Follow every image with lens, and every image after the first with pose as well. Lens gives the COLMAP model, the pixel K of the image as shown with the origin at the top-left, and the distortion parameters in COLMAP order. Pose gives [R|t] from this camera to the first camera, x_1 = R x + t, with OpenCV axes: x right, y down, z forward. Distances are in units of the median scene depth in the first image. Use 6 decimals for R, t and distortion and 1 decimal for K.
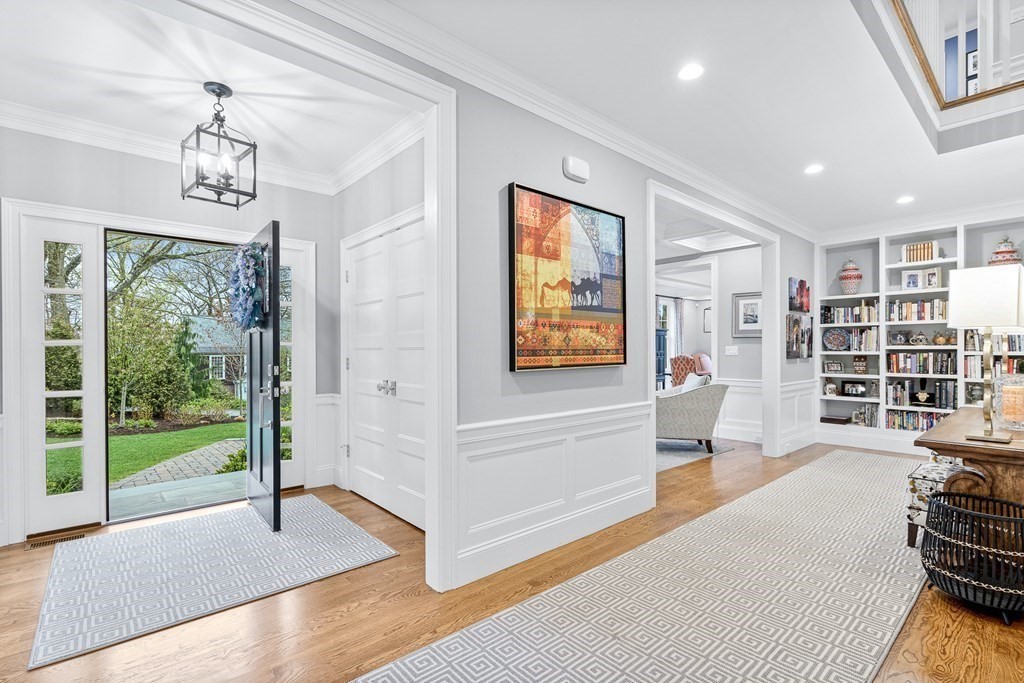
lens RADIAL K [[472.8, 0, 512.9], [0, 472.8, 343.8], [0, 0, 1]] dist [-0.001385, 0.000124]
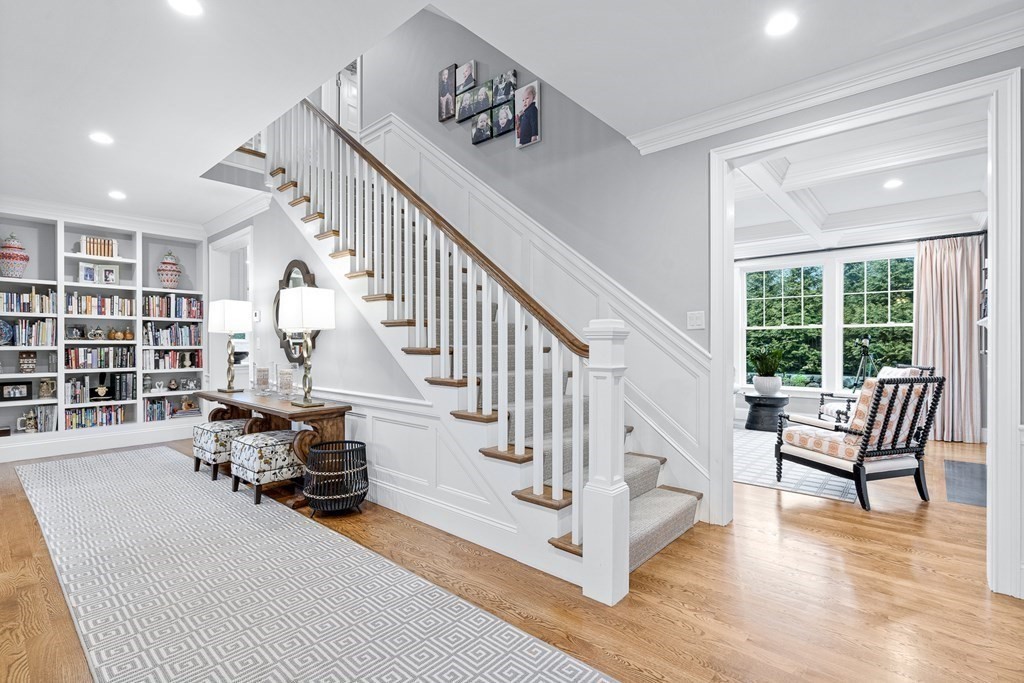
lens RADIAL K [[472.8, 0, 512.9], [0, 472.8, 343.8], [0, 0, 1]] dist [-0.001385, 0.000124]
pose [[-0.125161, 0.002345, 0.992134, -0.237710], [-0.012437, 0.999915, -0.003932, 0.004218], [-0.992059, -0.012832, -0.125121, 0.254840]]
